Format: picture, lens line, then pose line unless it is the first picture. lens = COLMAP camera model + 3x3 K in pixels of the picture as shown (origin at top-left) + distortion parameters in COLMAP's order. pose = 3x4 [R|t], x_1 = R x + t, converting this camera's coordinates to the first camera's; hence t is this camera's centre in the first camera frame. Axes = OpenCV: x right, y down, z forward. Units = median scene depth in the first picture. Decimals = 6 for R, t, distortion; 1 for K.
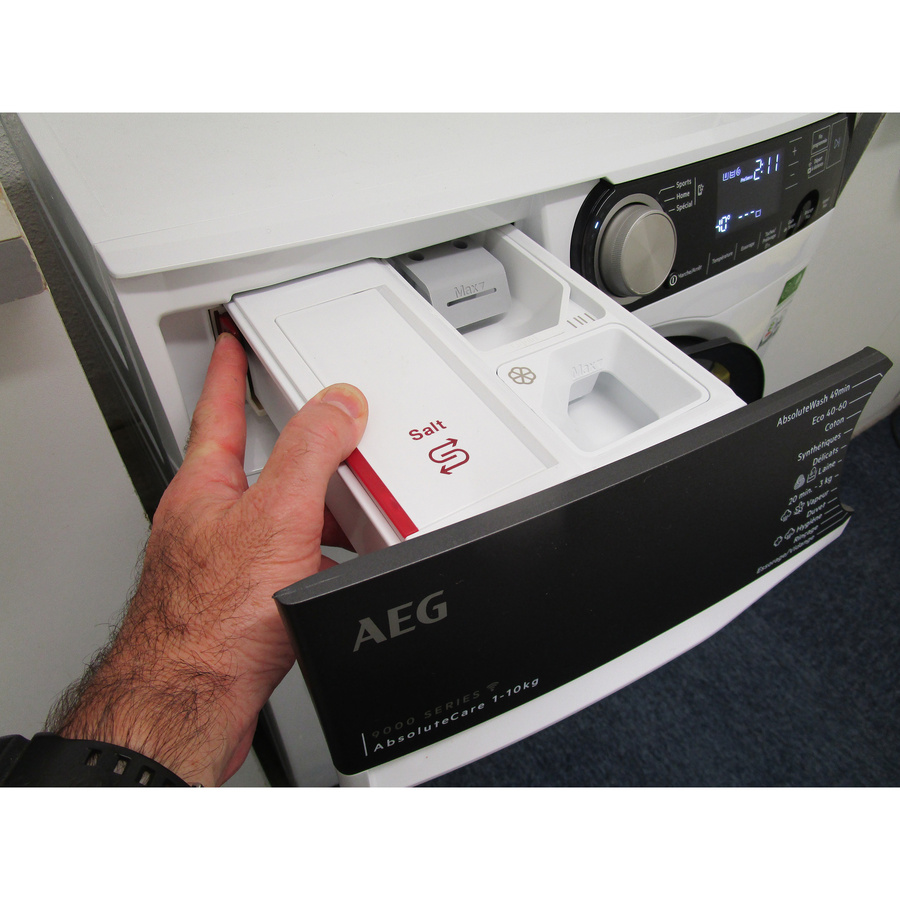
lens RADIAL K [[642.6, 0, 446.4], [0, 642.6, 451.1], [0, 0, 1]] dist [-0.020490, 0.006159]
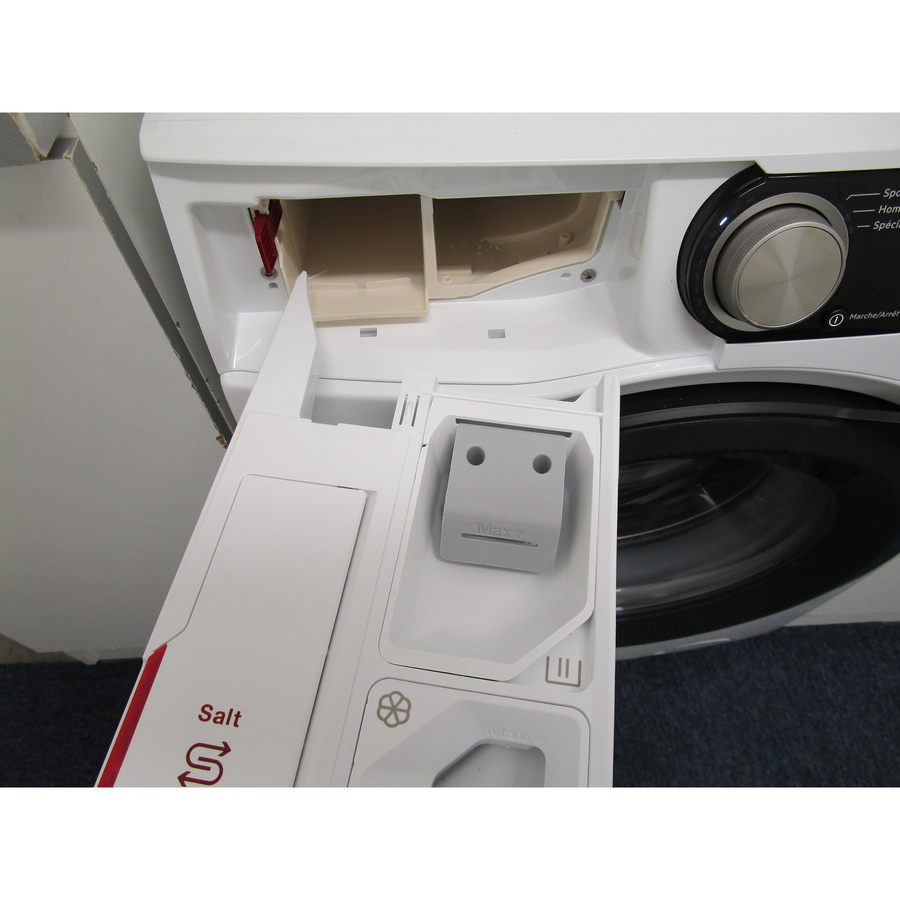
lens RADIAL K [[642.6, 0, 446.4], [0, 642.6, 451.1], [0, 0, 1]] dist [-0.020490, 0.006159]
pose [[0.848666, 0.391308, -0.355870, 0.131563], [-0.331078, 0.917707, 0.219549, -0.062525], [0.412496, -0.068503, 0.908380, 0.058947]]
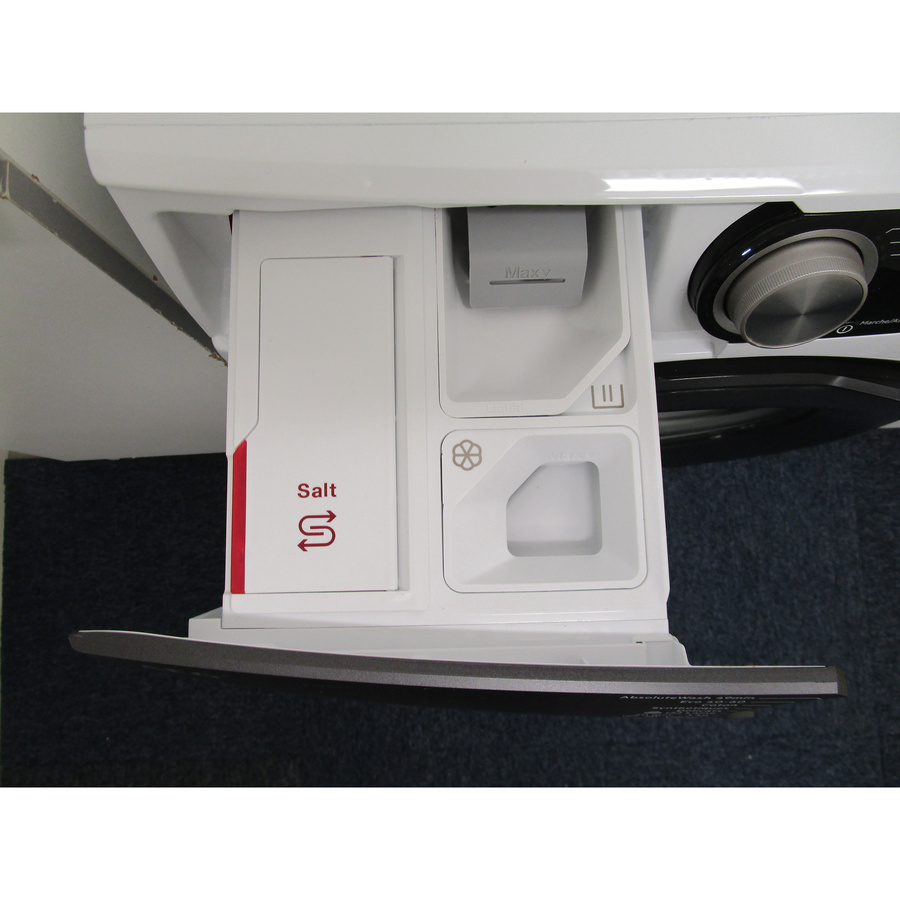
lens RADIAL K [[639.8, 0, 453.4], [0, 639.8, 446.8], [0, 0, 1]] dist [-0.011678, 0.000336]
pose [[0.847420, 0.511444, -0.142492, 0.067887], [-0.346298, 0.735892, 0.581843, -0.194294], [0.402439, -0.443721, 0.800722, 0.086553]]
